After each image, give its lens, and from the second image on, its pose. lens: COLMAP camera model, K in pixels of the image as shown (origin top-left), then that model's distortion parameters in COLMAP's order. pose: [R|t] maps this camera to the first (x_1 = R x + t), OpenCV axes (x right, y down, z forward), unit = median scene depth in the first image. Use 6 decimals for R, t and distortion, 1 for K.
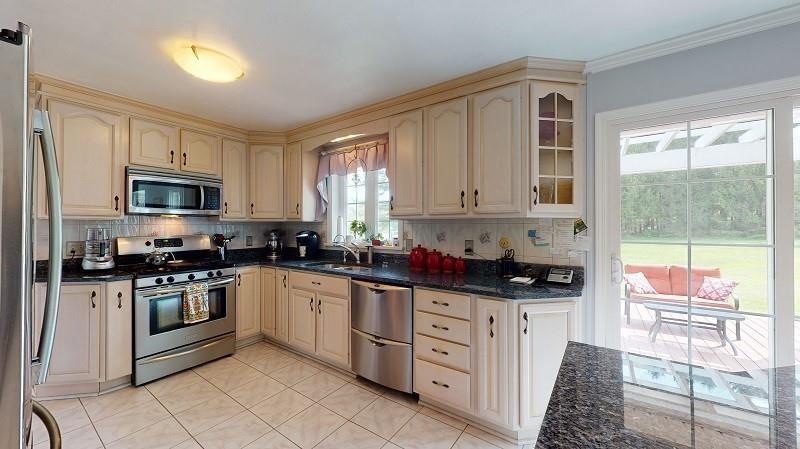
lens RADIAL K [[291.3, 0, 400.0], [0, 291.3, 224.5], [0, 0, 1]] dist [0.000091, 0.000008]
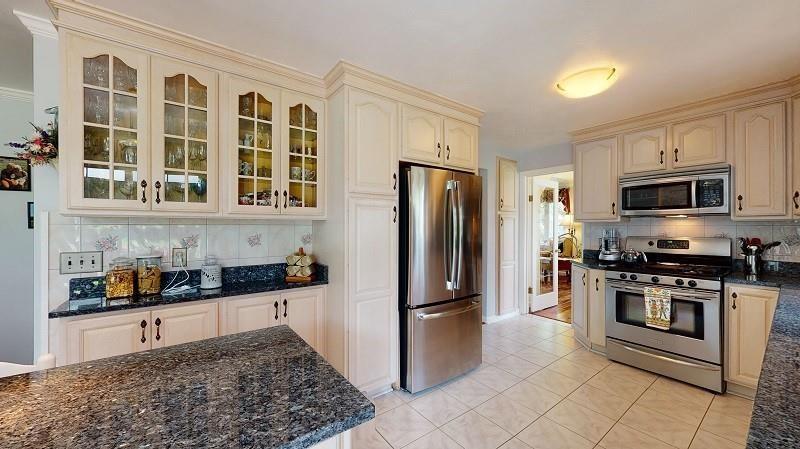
lens RADIAL K [[291.3, 0, 400.0], [0, 291.3, 224.5], [0, 0, 1]] dist [0.000091, 0.000008]
pose [[-0.309011, -0.006706, -0.951035, 0.438593], [0.005925, 0.999942, -0.008976, 0.000488], [0.951040, -0.008408, -0.308954, 0.463452]]
